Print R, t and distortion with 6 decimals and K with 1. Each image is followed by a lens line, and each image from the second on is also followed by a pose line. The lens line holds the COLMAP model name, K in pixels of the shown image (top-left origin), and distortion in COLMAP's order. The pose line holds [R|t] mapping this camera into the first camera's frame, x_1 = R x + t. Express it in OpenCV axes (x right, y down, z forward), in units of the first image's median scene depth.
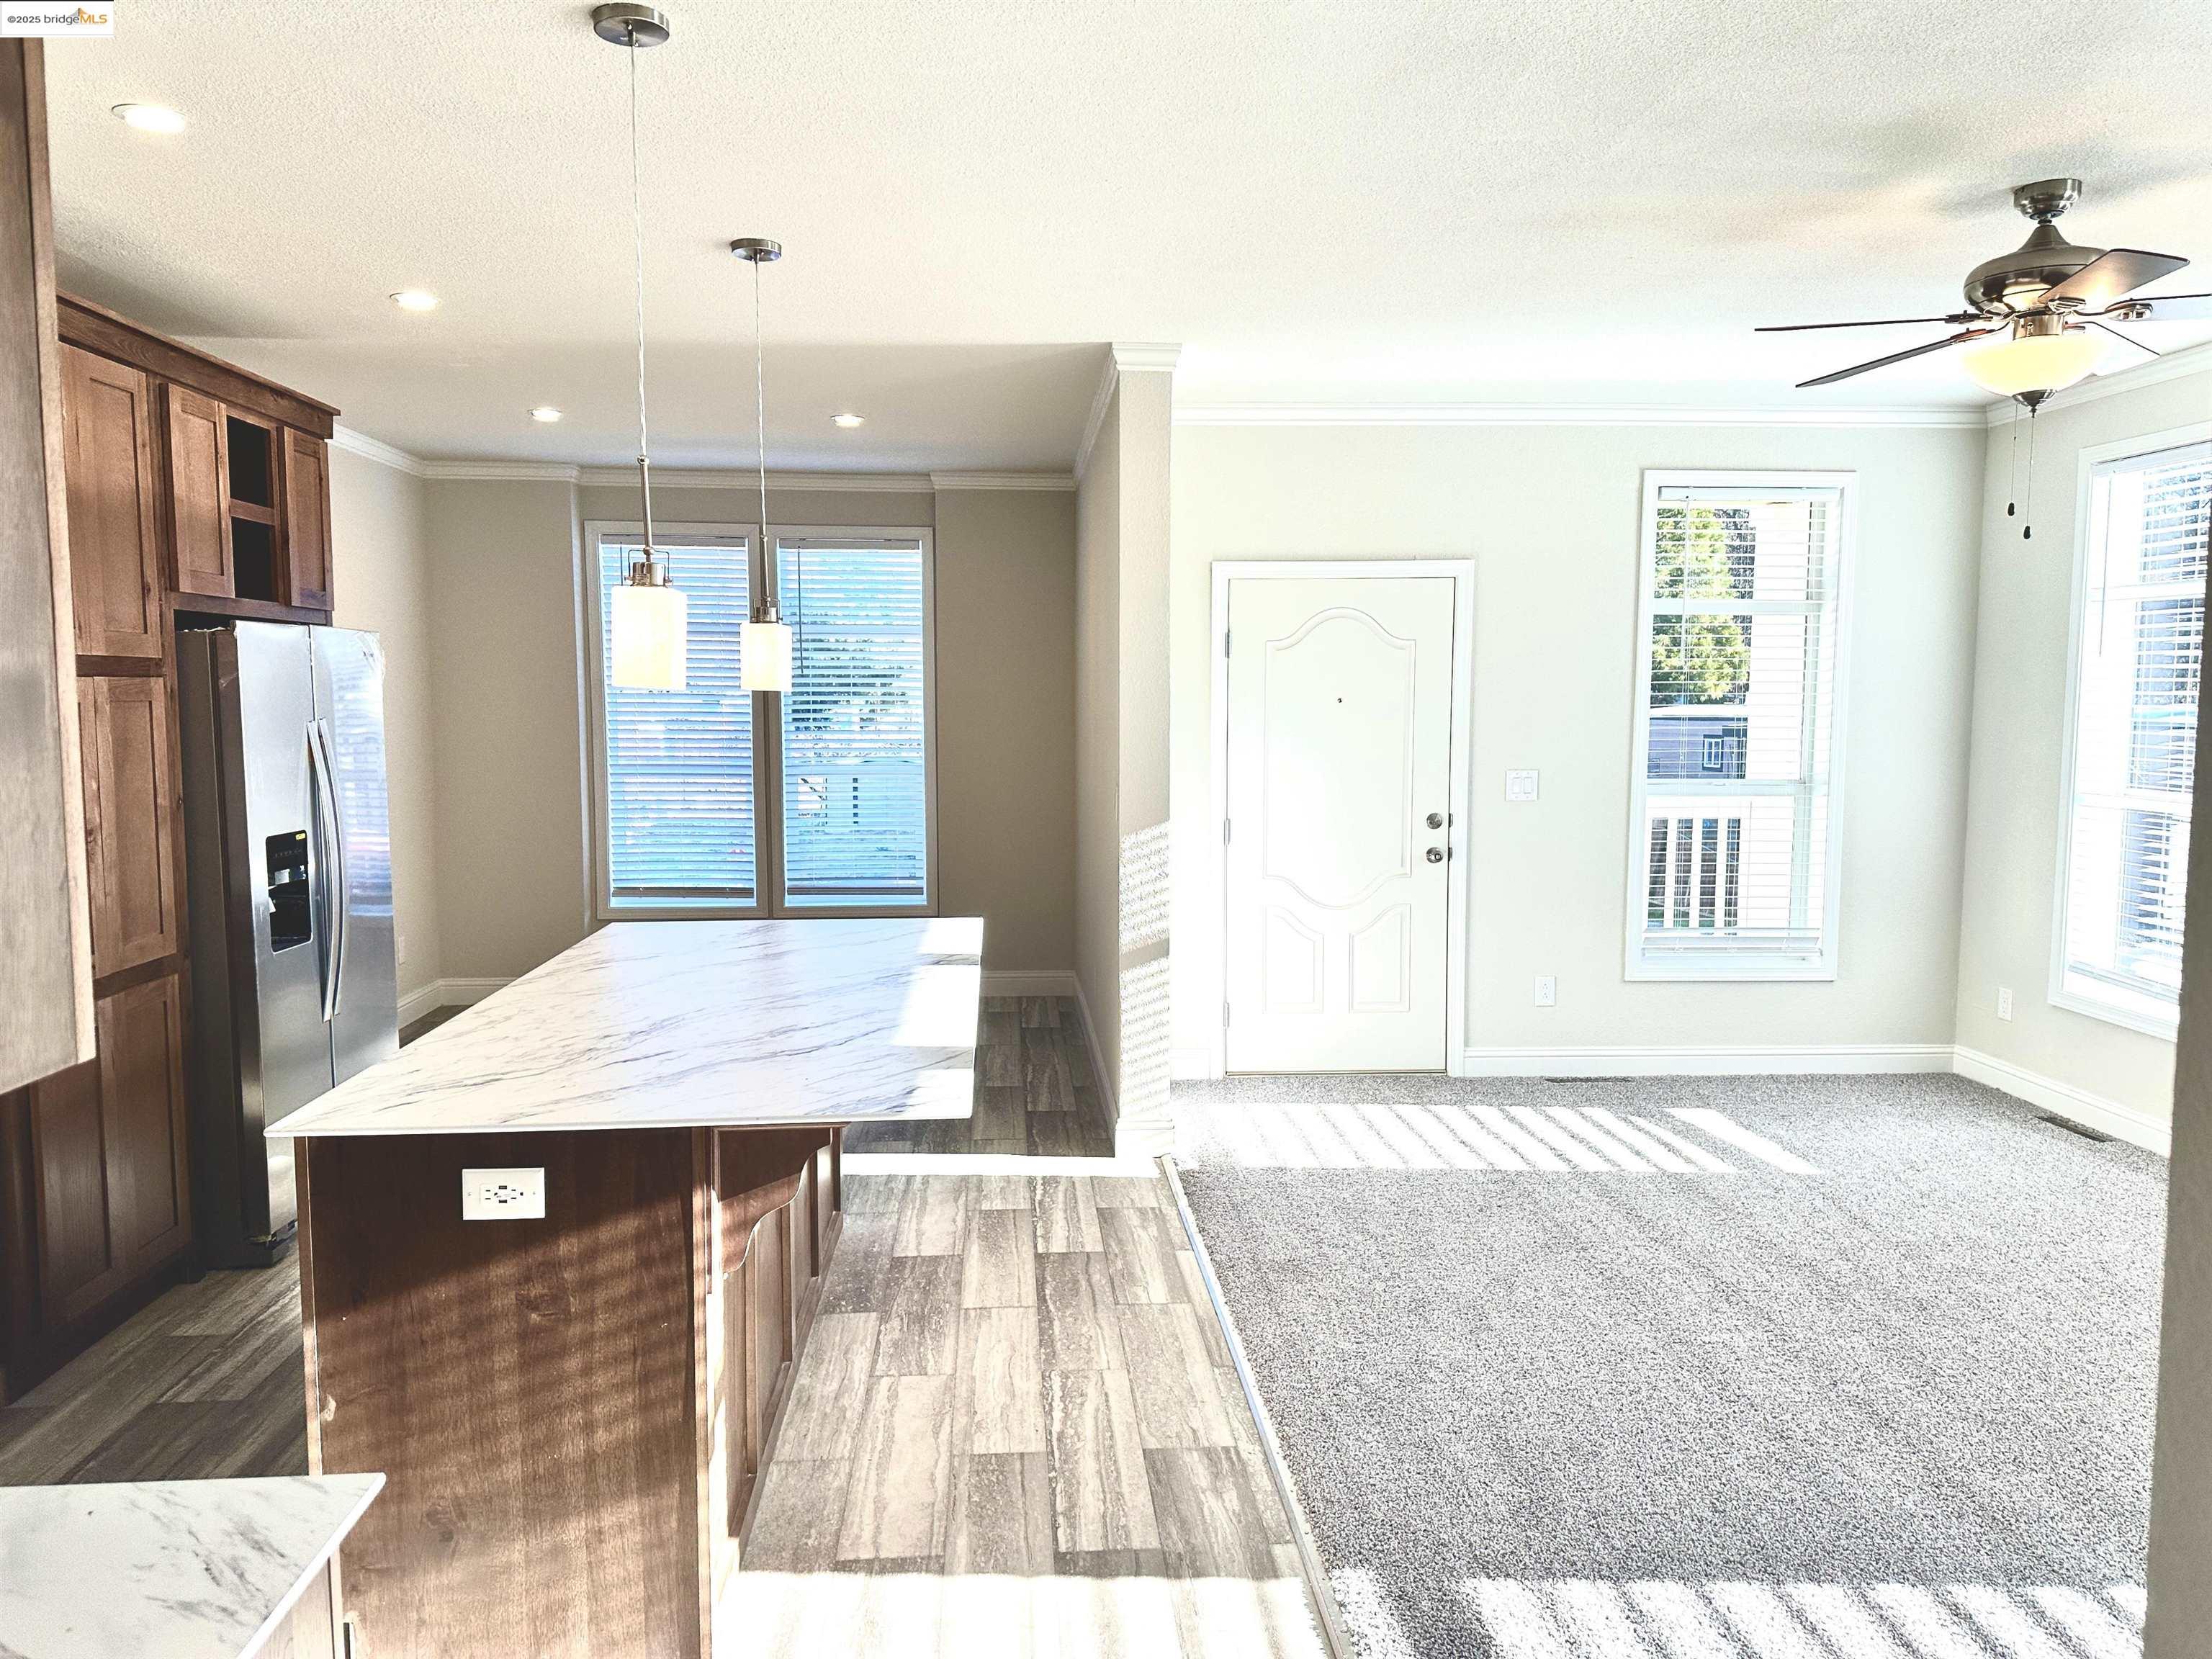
lens RADIAL K [[1516.8, 0, 1106.0], [0, 1516.8, 829.5], [0, 0, 1]] dist [0.121090, -0.164457]
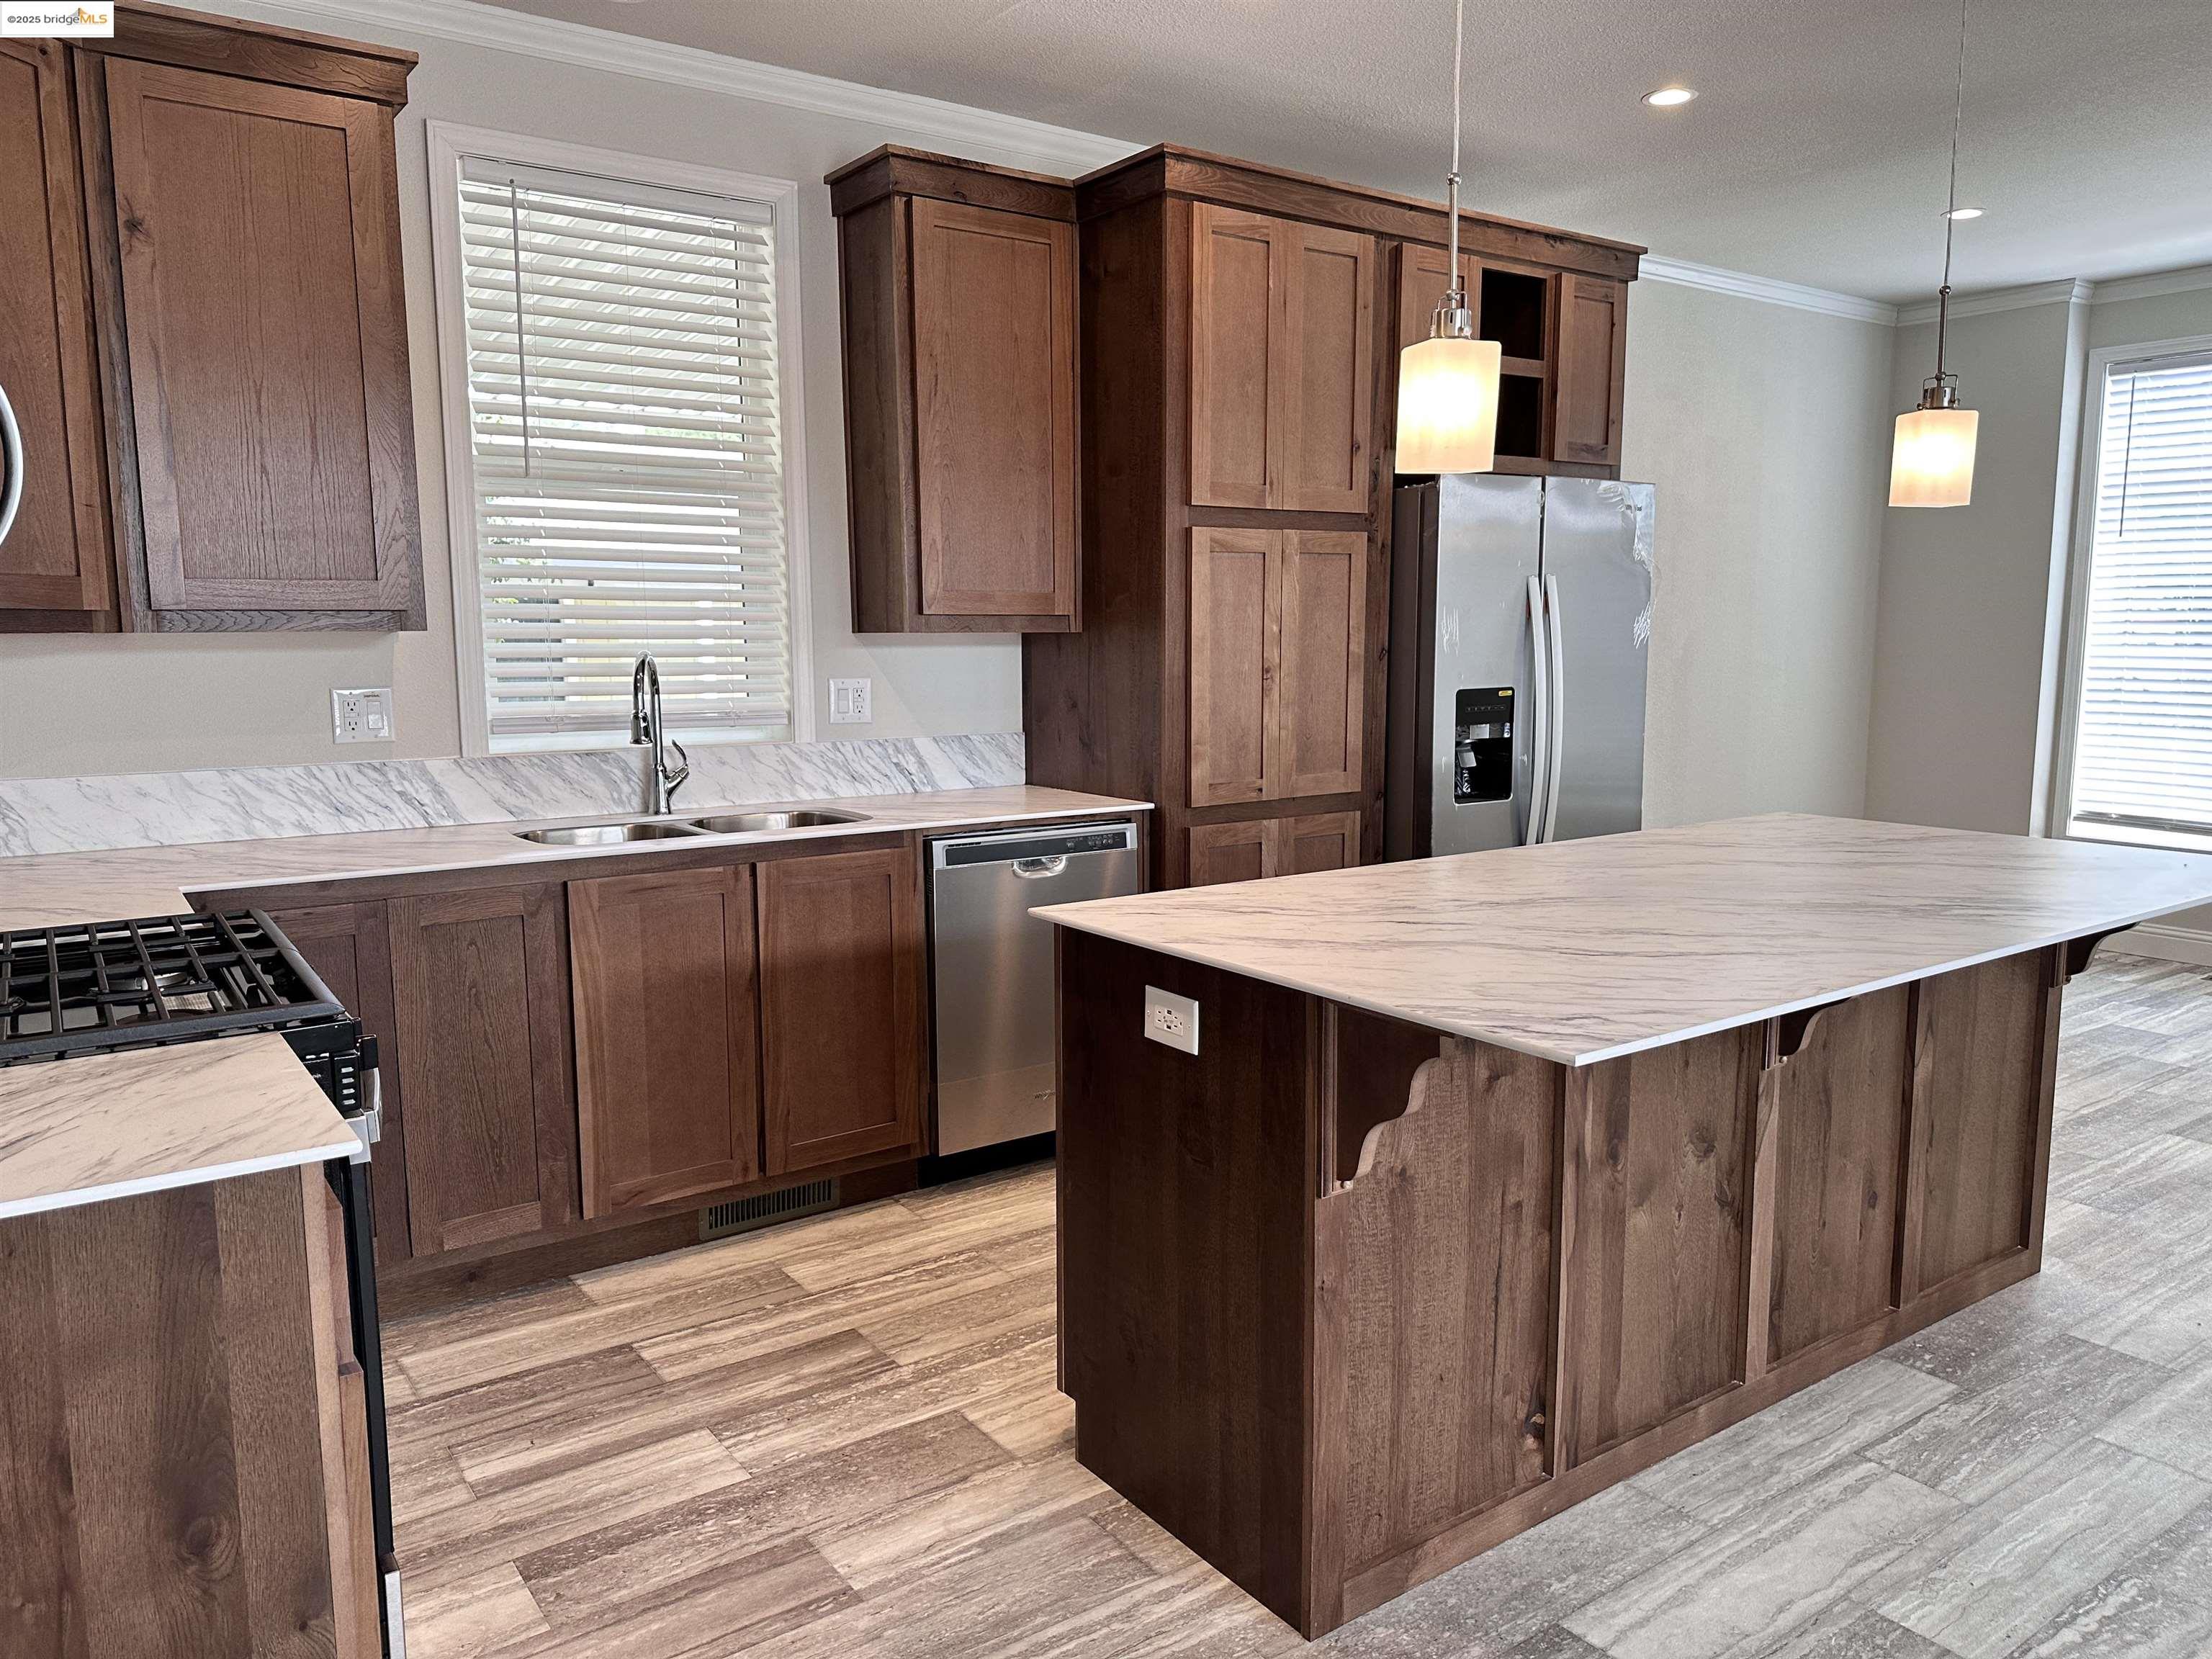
lens RADIAL K [[1551.1, 0, 1100.6], [0, 1551.1, 836.8], [0, 0, 1]] dist [0.066341, -0.083535]
pose [[0.518276, 0.113642, -0.847629, 0.218739], [-0.070040, 0.993443, 0.090365, 0.025423], [0.852341, 0.012534, 0.522837, 0.275987]]
